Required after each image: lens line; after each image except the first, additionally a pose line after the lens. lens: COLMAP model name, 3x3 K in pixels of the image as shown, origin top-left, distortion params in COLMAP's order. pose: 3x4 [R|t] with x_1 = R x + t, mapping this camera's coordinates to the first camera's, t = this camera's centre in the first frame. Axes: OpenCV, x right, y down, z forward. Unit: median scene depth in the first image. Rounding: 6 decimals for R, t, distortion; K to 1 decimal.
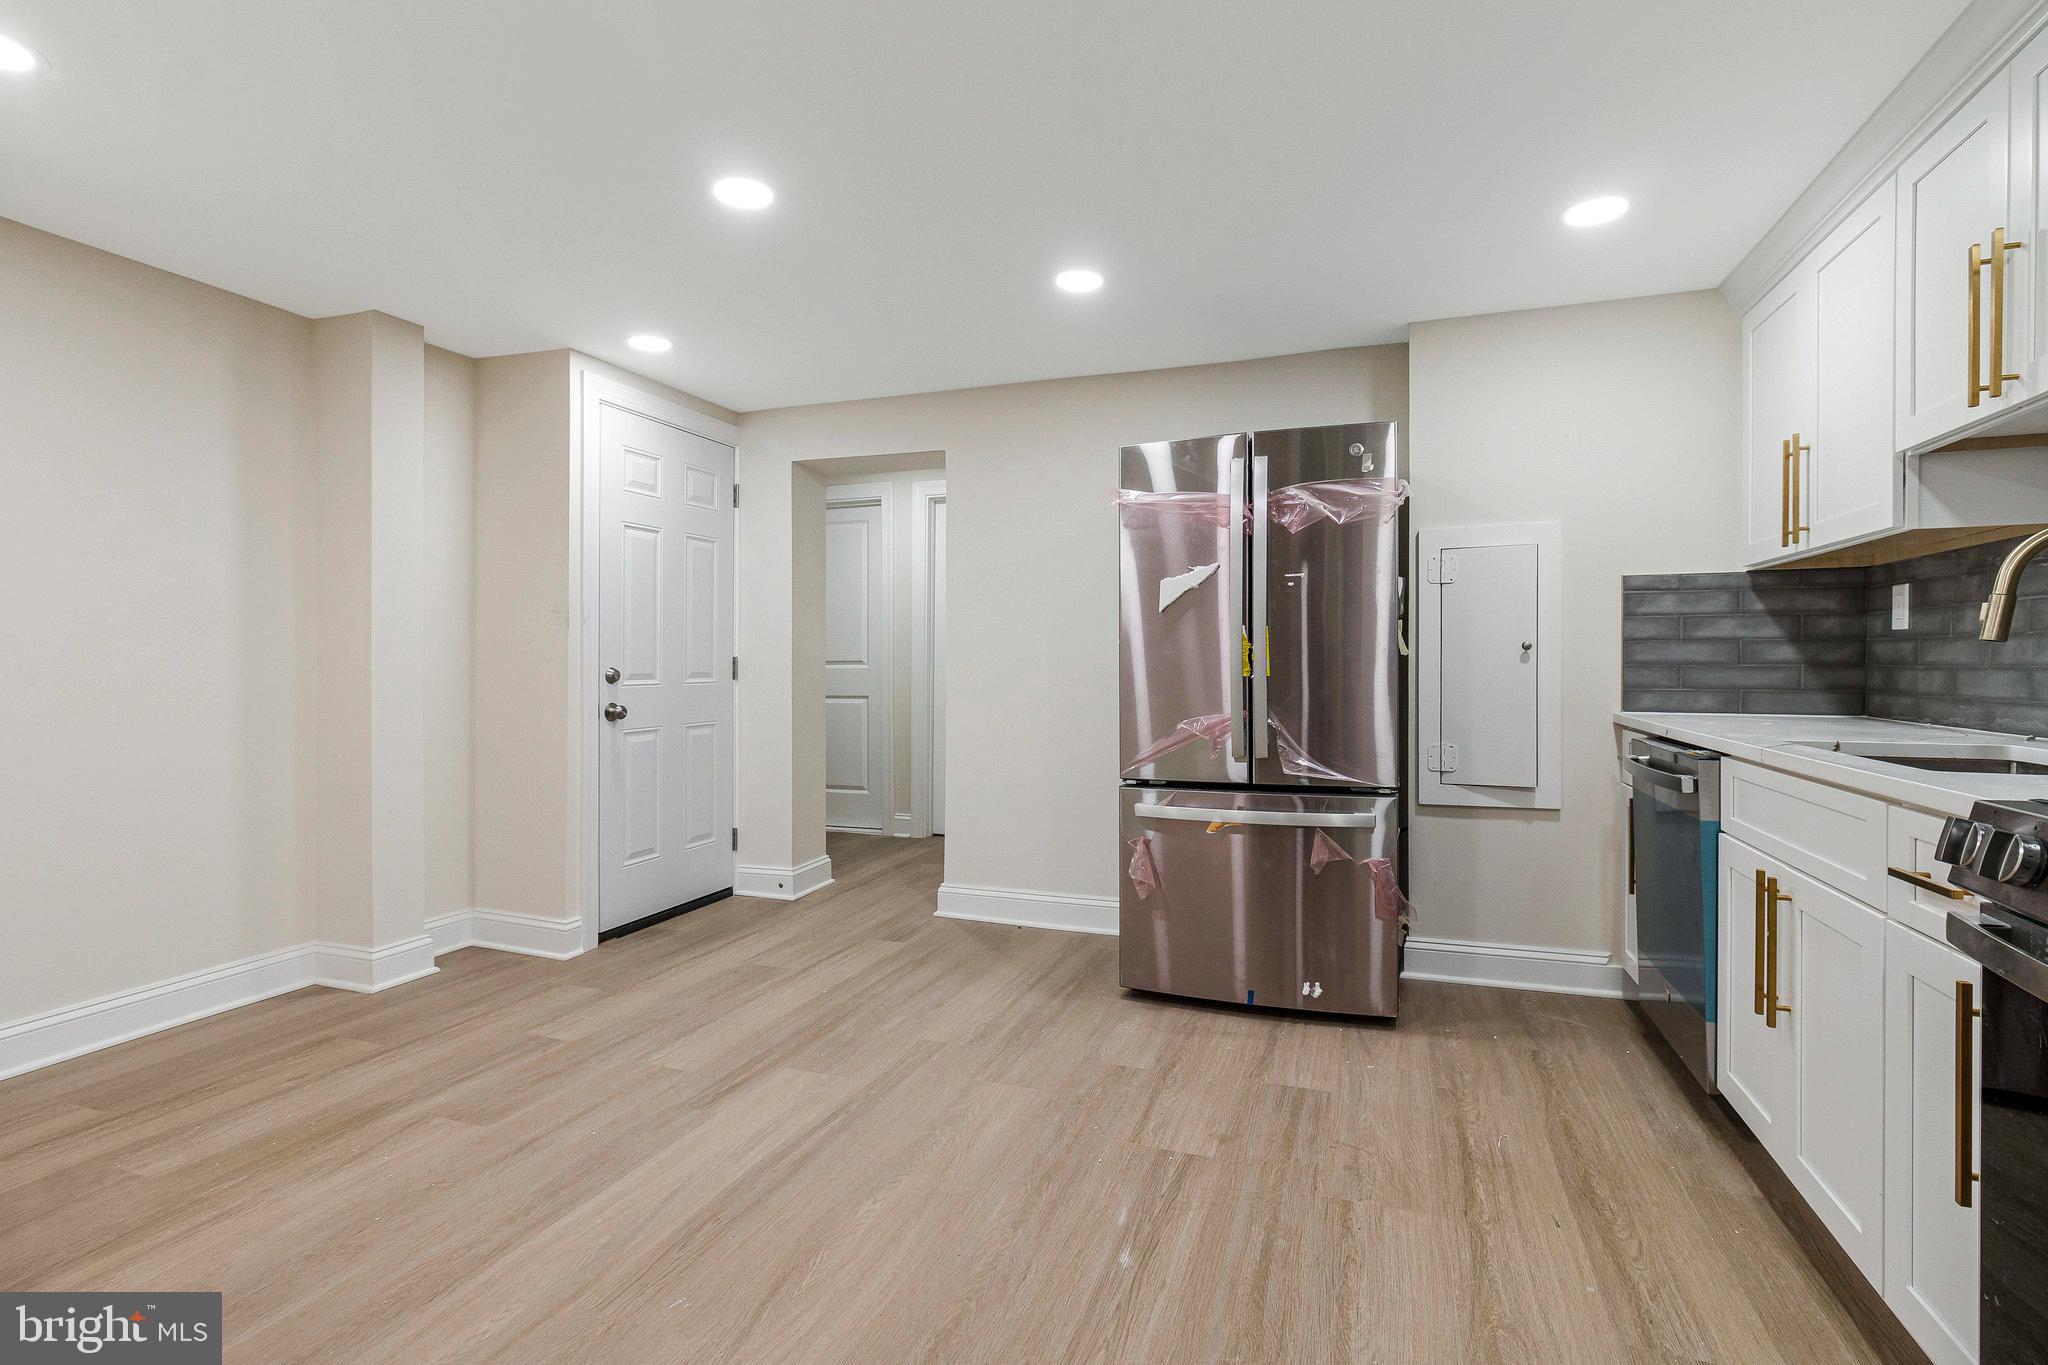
lens RADIAL K [[987.3, 0, 1018.1], [0, 987.3, 670.8], [0, 0, 1]] dist [0.007984, 0.001241]
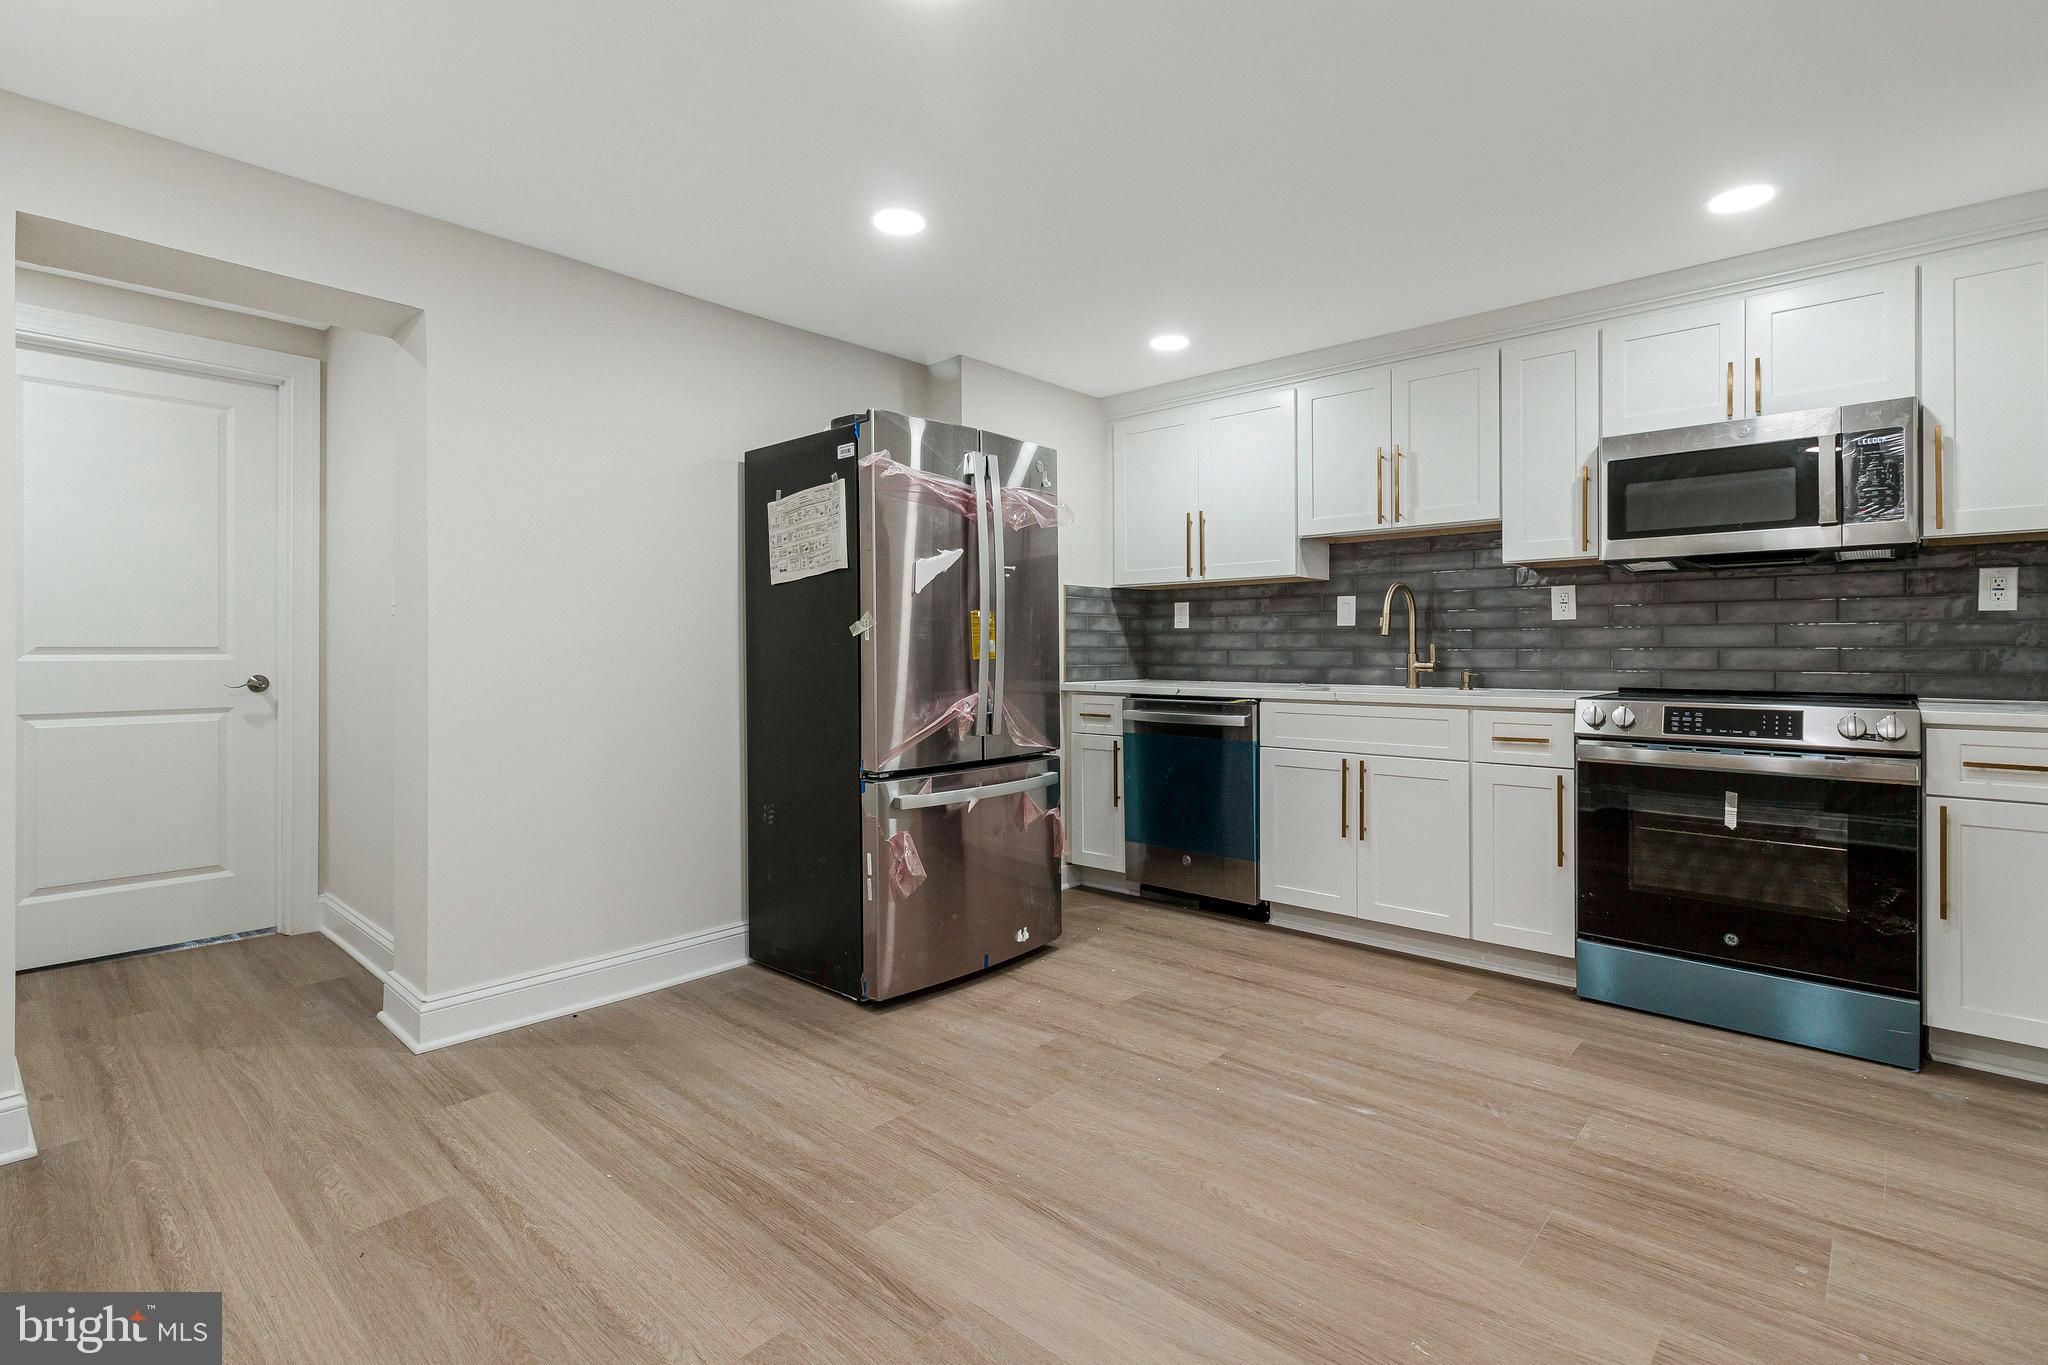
lens RADIAL K [[987.3, 0, 1053.9], [0, 987.3, 652.5], [0, 0, 1]] dist [0.007984, 0.001241]
pose [[0.342634, -0.002993, 0.939464, -0.771658], [0.012362, 0.999923, -0.001322, 0.000583], [-0.939388, 0.012067, 0.342644, 0.588586]]
